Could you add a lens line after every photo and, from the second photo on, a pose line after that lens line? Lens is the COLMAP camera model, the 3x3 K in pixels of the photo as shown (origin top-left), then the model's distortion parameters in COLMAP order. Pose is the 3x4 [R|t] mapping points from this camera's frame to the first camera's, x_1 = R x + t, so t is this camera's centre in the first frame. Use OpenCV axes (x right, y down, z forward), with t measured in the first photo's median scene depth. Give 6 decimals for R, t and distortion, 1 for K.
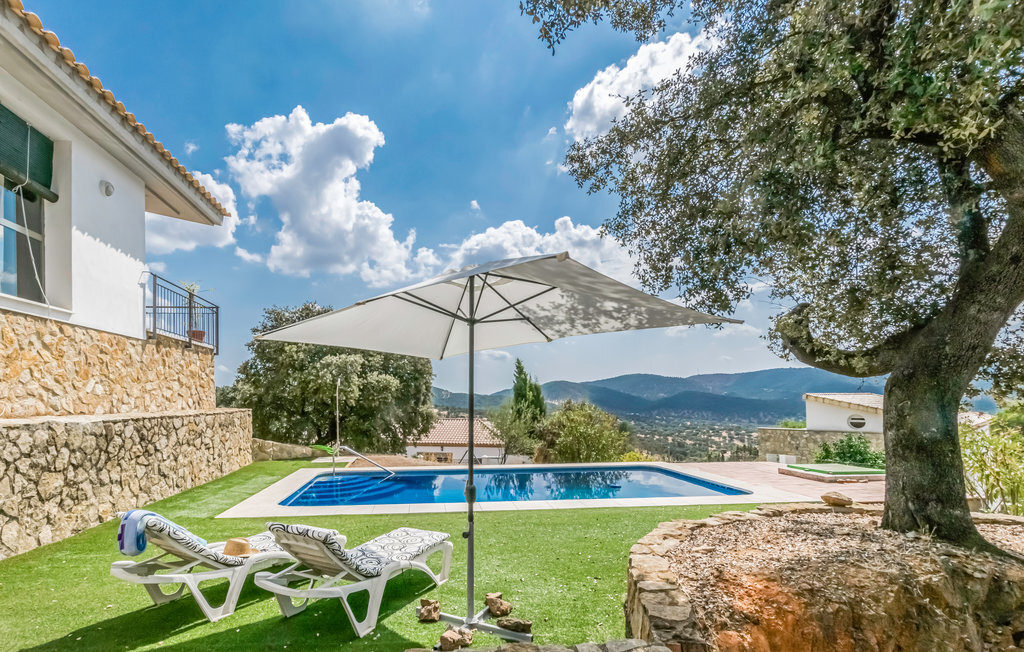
lens RADIAL K [[519.3, 0, 477.4], [0, 519.3, 394.8], [0, 0, 1]] dist [-0.003187, -0.000792]
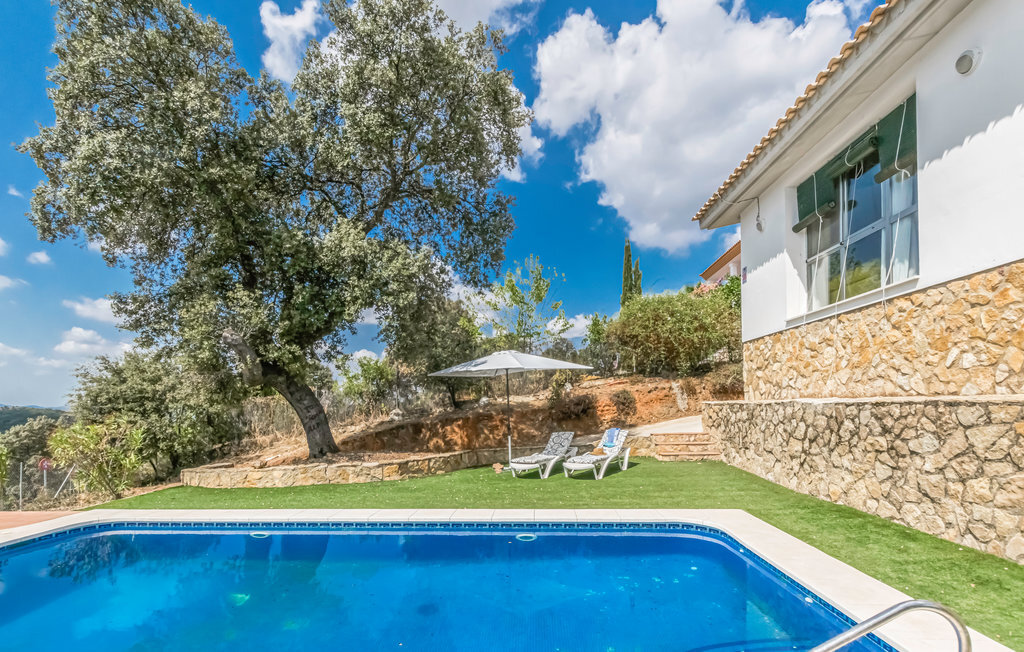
lens RADIAL K [[489.9, 0, 505.2], [0, 489.9, 407.7], [0, 0, 1]] dist [0.002900, -0.002626]
pose [[-0.985430, 0.023470, 0.168455, -0.224294], [0.023077, 0.999724, -0.004292, 0.043308], [-0.168509, -0.000342, -0.985700, 1.803118]]
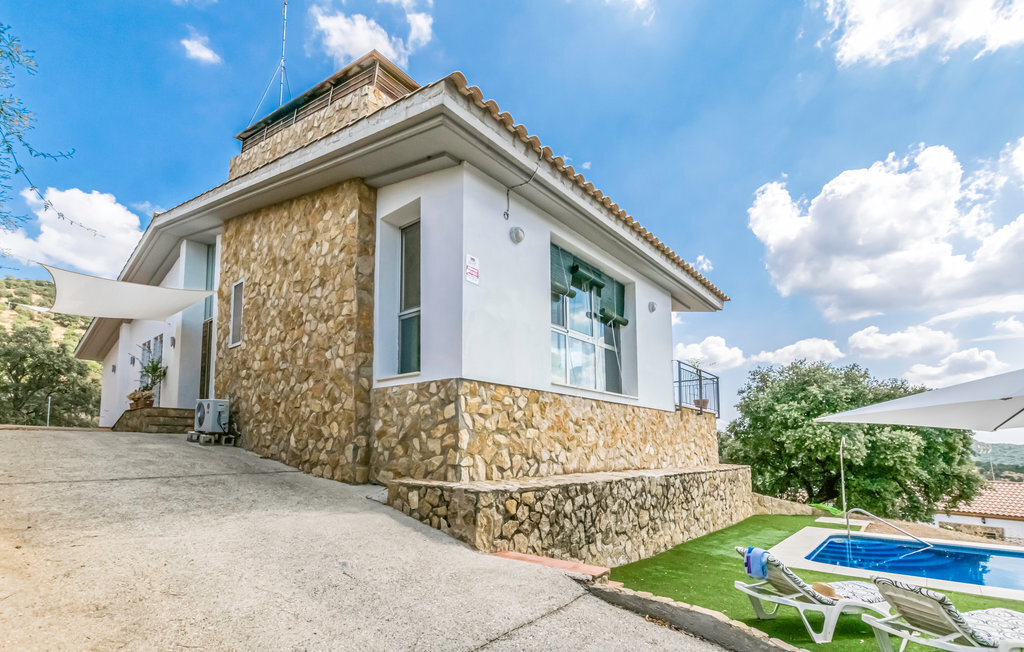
lens RADIAL K [[489.9, 0, 466.2], [0, 489.9, 410.5], [0, 0, 1]] dist [0.002900, -0.002626]
pose [[0.652702, -0.045107, -0.756271, -0.057255], [-0.005669, 0.997907, -0.064411, -0.031908], [0.757594, 0.046329, 0.651080, -0.241959]]
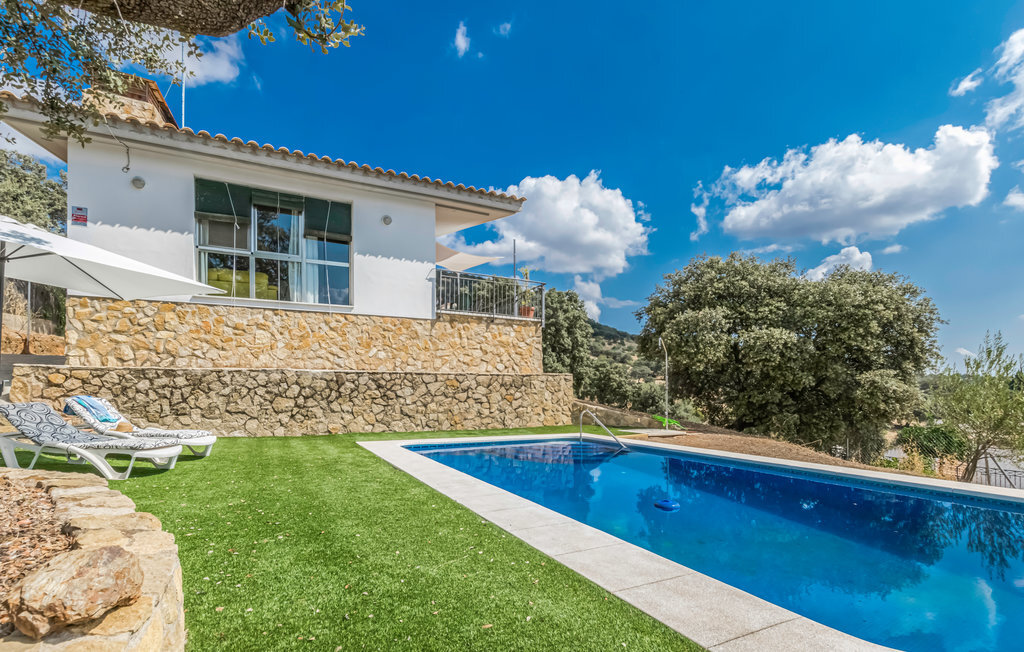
lens RADIAL K [[489.9, 0, 483.7], [0, 489.9, 395.9], [0, 0, 1]] dist [0.002900, -0.002626]
pose [[0.311806, 0.012506, -0.950063, 0.750702], [0.005883, 0.999869, 0.015092, 0.092334], [0.950127, -0.010295, 0.311692, 0.852955]]
